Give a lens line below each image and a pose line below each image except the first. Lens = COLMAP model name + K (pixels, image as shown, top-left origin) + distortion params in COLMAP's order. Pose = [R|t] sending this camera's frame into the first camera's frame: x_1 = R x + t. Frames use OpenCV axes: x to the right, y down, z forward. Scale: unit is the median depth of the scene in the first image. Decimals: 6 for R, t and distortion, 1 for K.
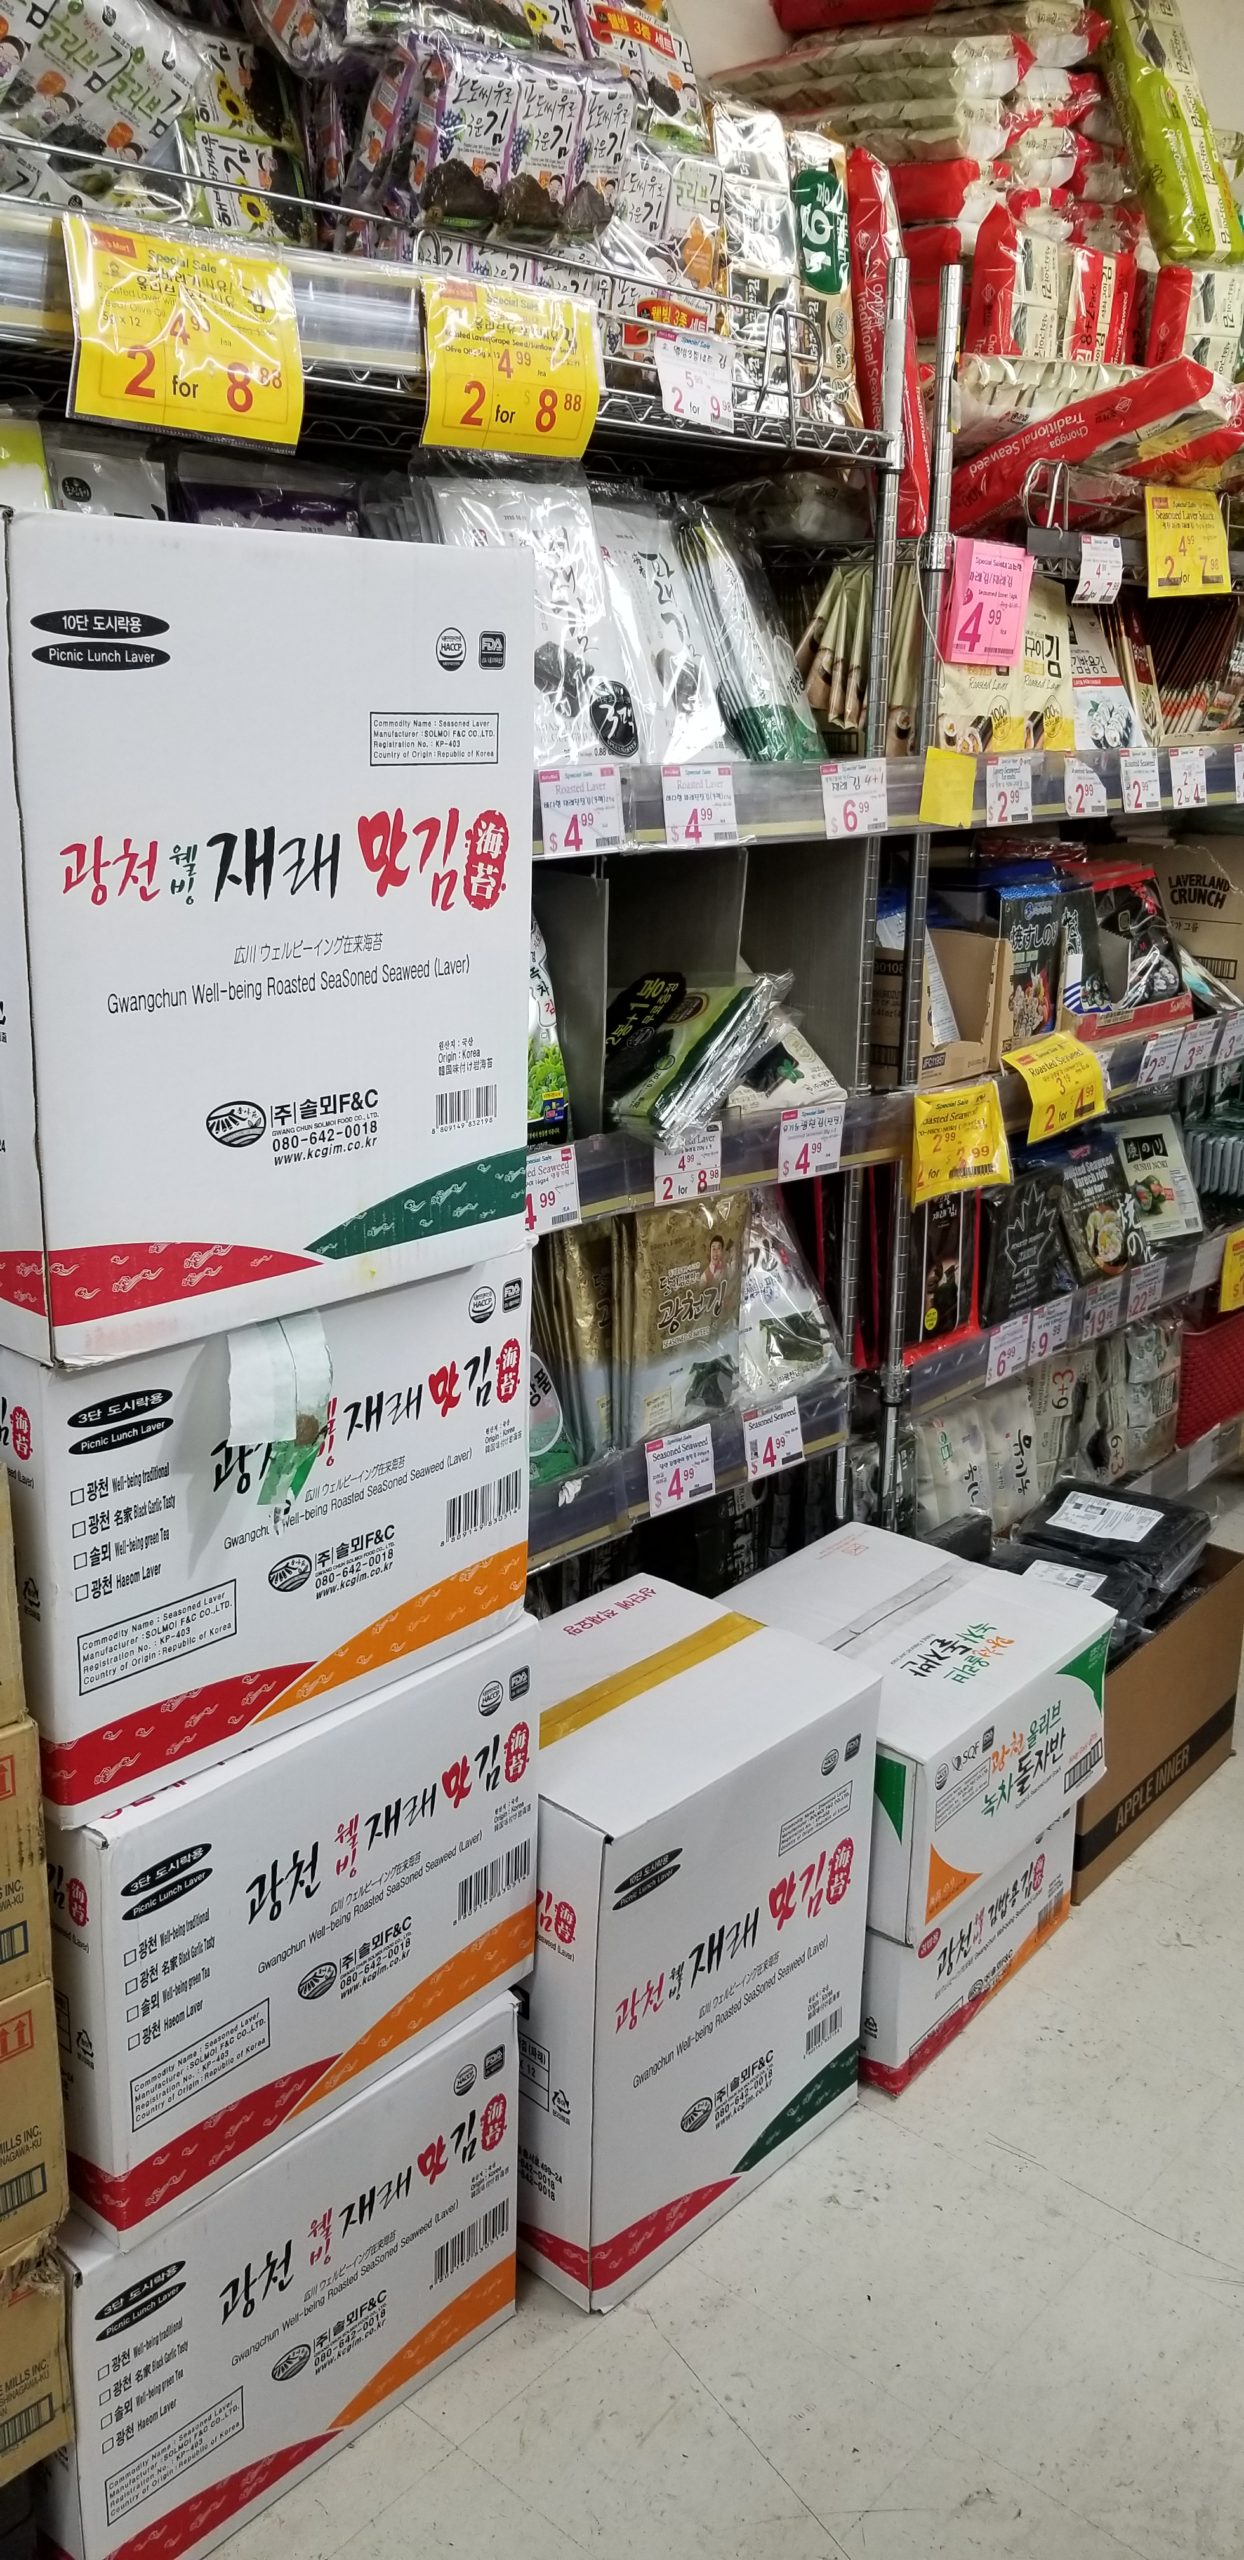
lens RADIAL K [[1905.2, 0, 671.5], [0, 1905.2, 1278.5], [0, 0, 1]] dist [0.114374, -0.170778]
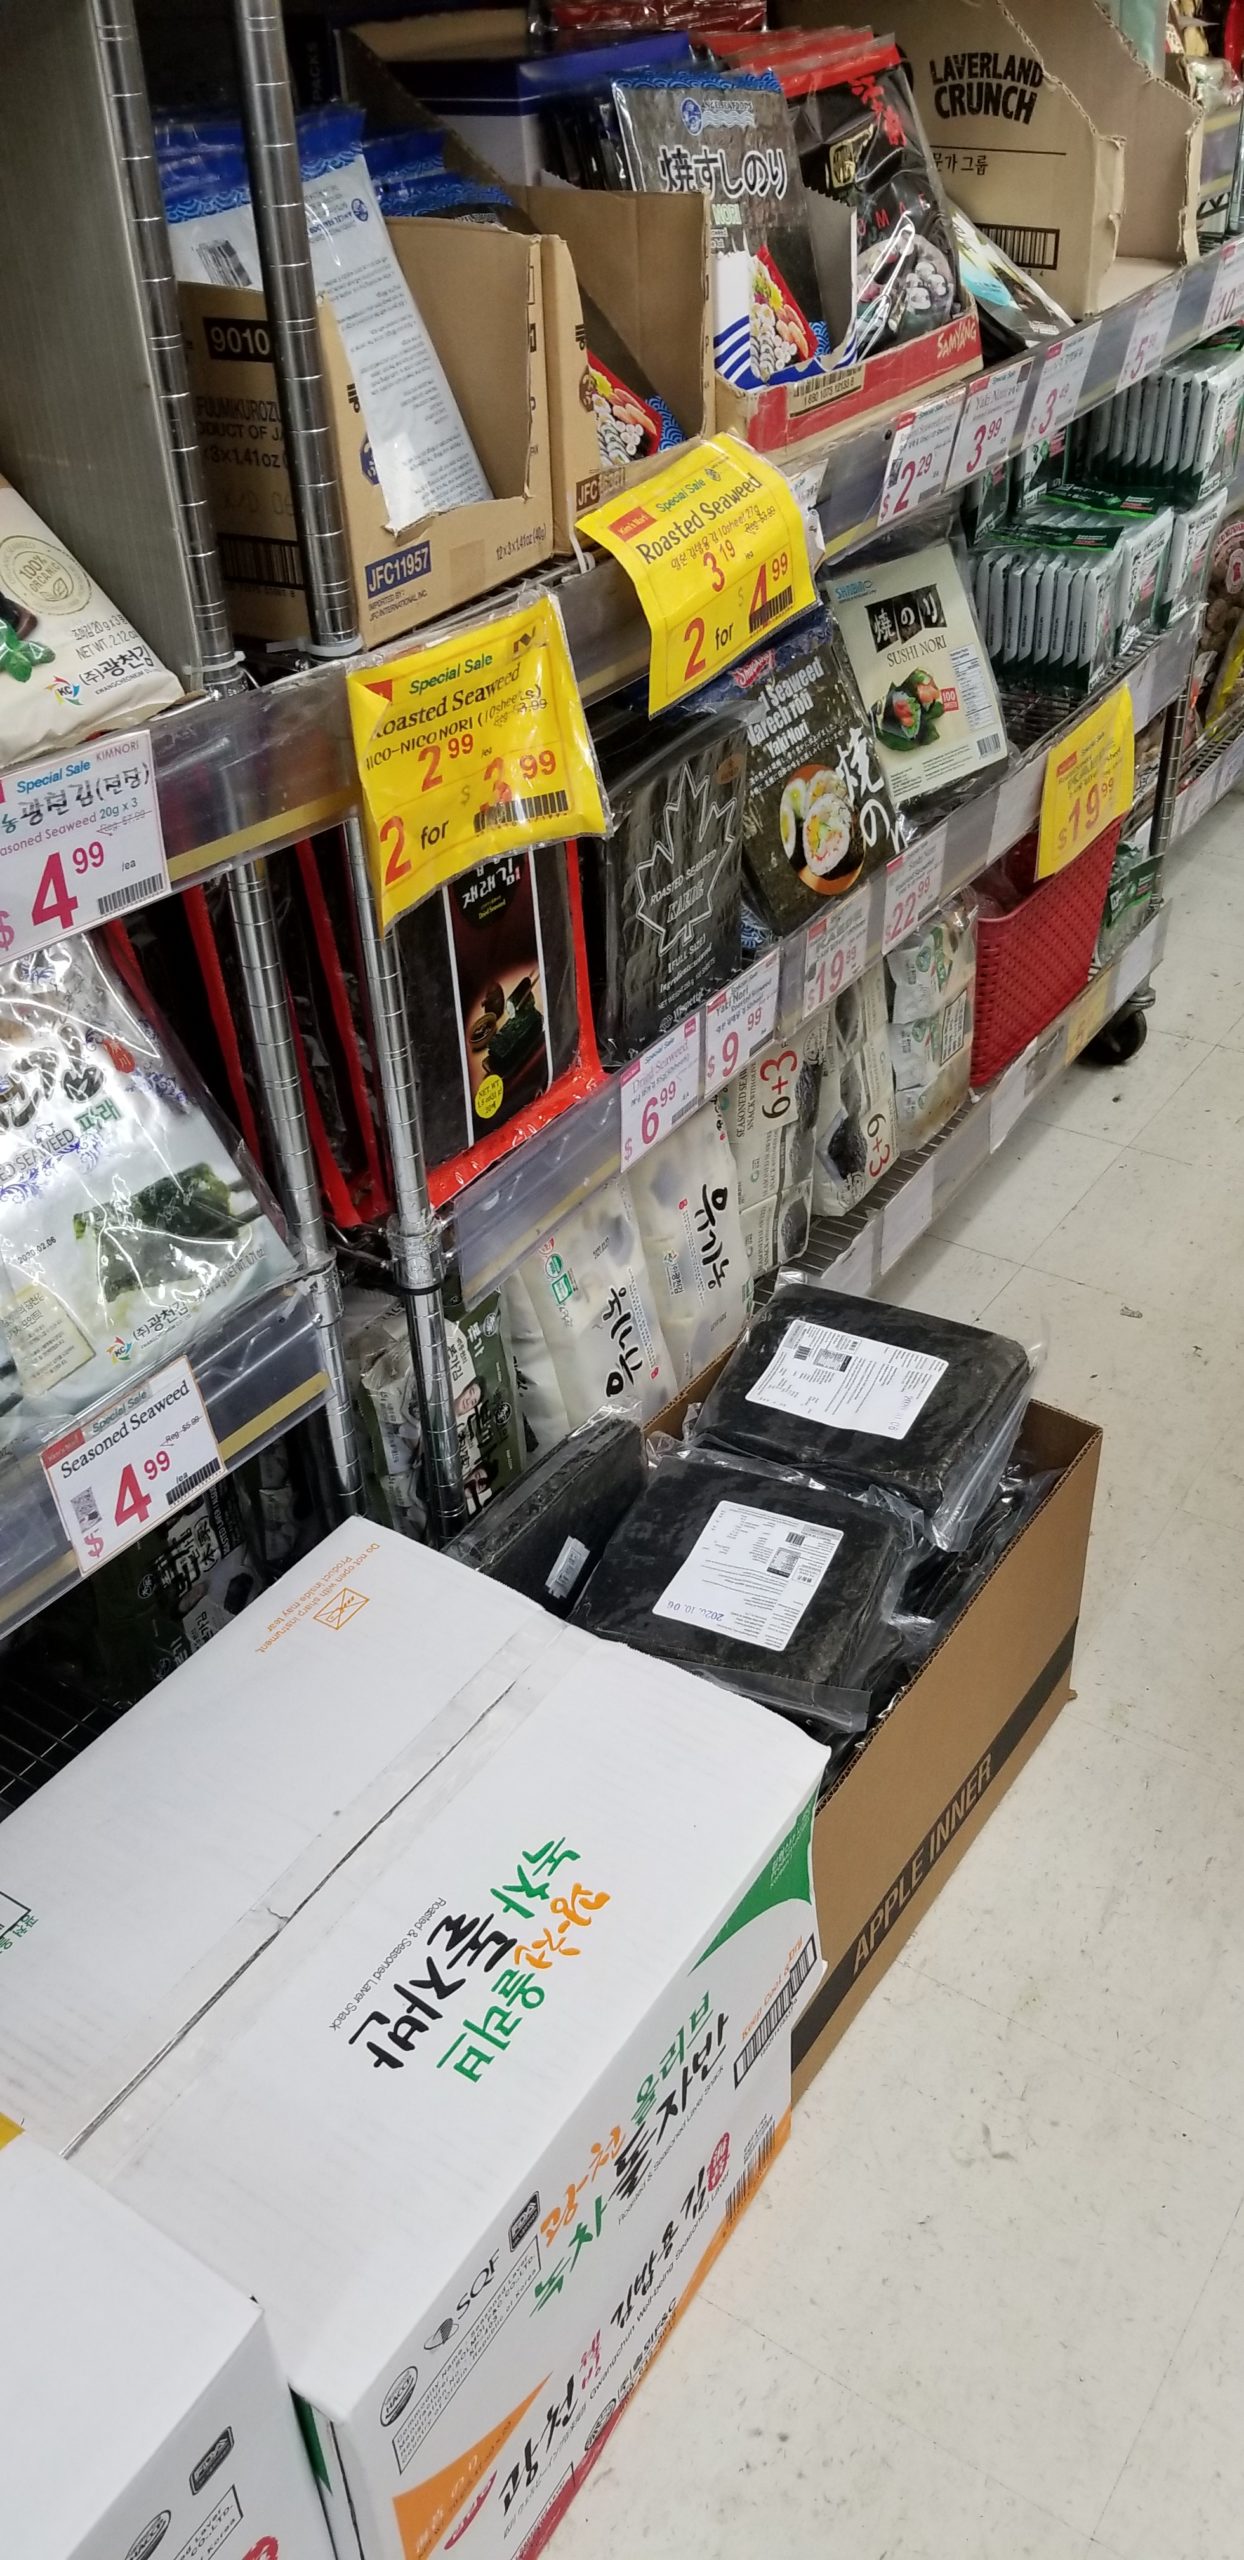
lens RADIAL K [[1905.2, 0, 671.5], [0, 1905.2, 1278.5], [0, 0, 1]] dist [0.114374, -0.170778]
pose [[0.991232, -0.110156, 0.072973, 0.153586], [0.079729, 0.939019, 0.334495, -0.107421], [-0.105369, -0.325744, 0.939568, 0.544561]]
